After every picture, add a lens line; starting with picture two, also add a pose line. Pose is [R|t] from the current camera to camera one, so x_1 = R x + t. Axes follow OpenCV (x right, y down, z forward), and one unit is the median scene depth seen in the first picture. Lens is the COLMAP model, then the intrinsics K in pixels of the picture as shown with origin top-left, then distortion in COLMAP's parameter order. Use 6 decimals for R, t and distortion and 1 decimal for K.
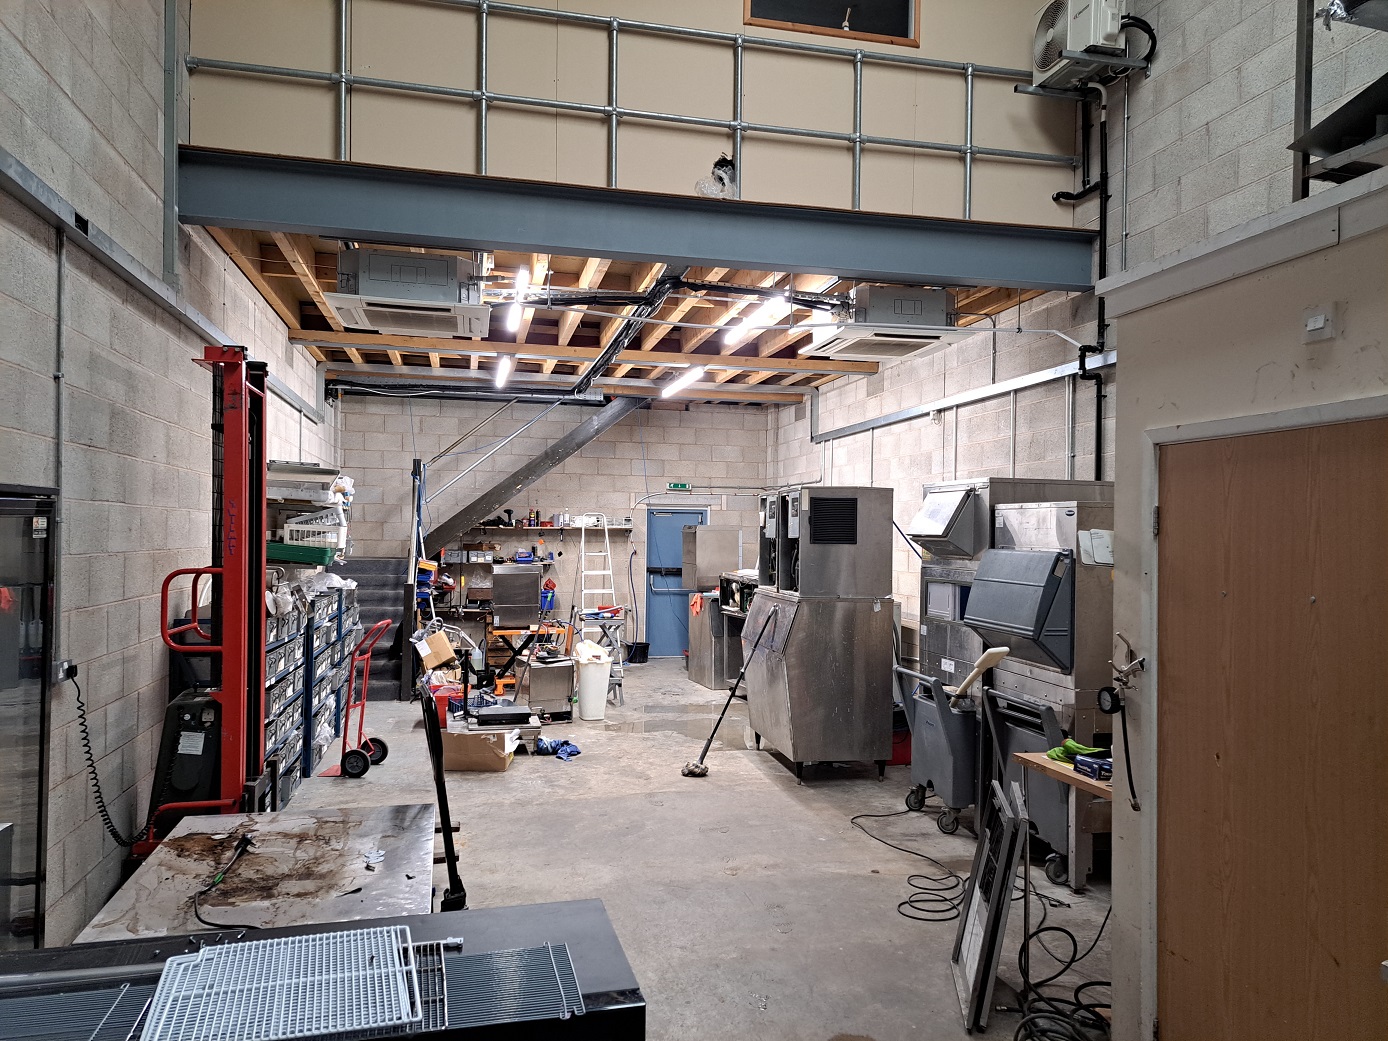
lens RADIAL K [[969.6, 0, 693.7], [0, 969.6, 537.5], [0, 0, 1]] dist [0.036155, -0.030804]
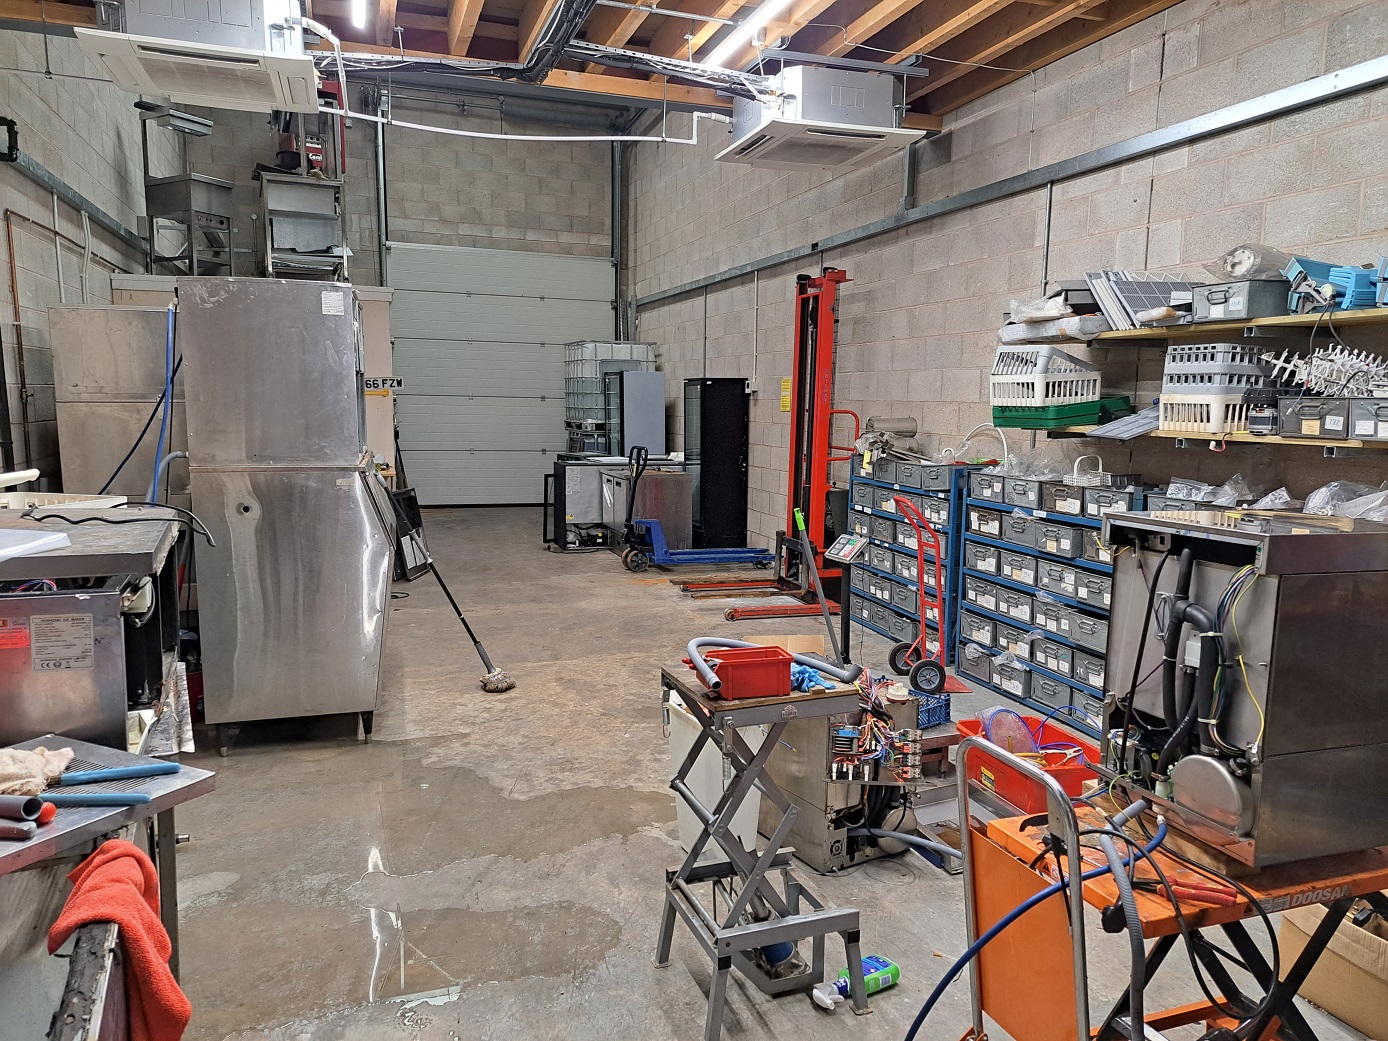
lens RADIAL K [[969.6, 0, 699.2], [0, 969.6, 519.2], [0, 0, 1]] dist [0.036155, -0.030804]
pose [[-0.993392, -0.015303, -0.113749, -0.071656], [-0.029481, 0.991841, 0.124026, 0.011414], [0.110923, 0.126559, -0.985738, 1.867338]]
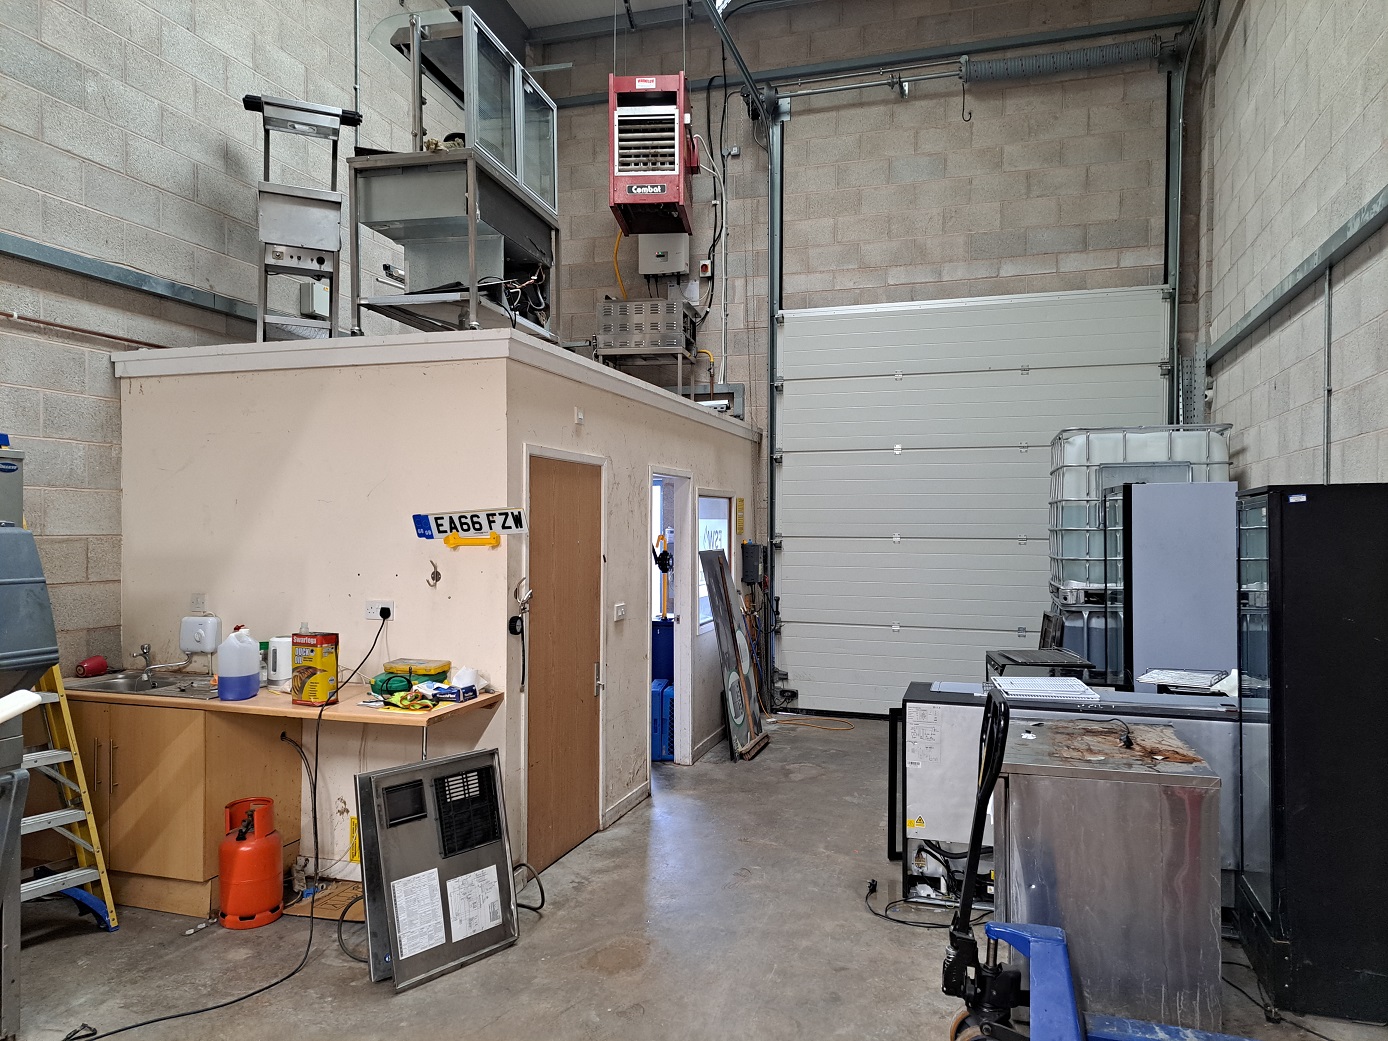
lens RADIAL K [[969.6, 0, 695.8], [0, 969.6, 546.7], [0, 0, 1]] dist [0.036155, -0.030804]
pose [[-0.855386, -0.023405, 0.517462, -0.251511], [-0.010944, 0.999572, 0.027119, 0.002636], [-0.517876, 0.017534, -0.855276, 0.966588]]
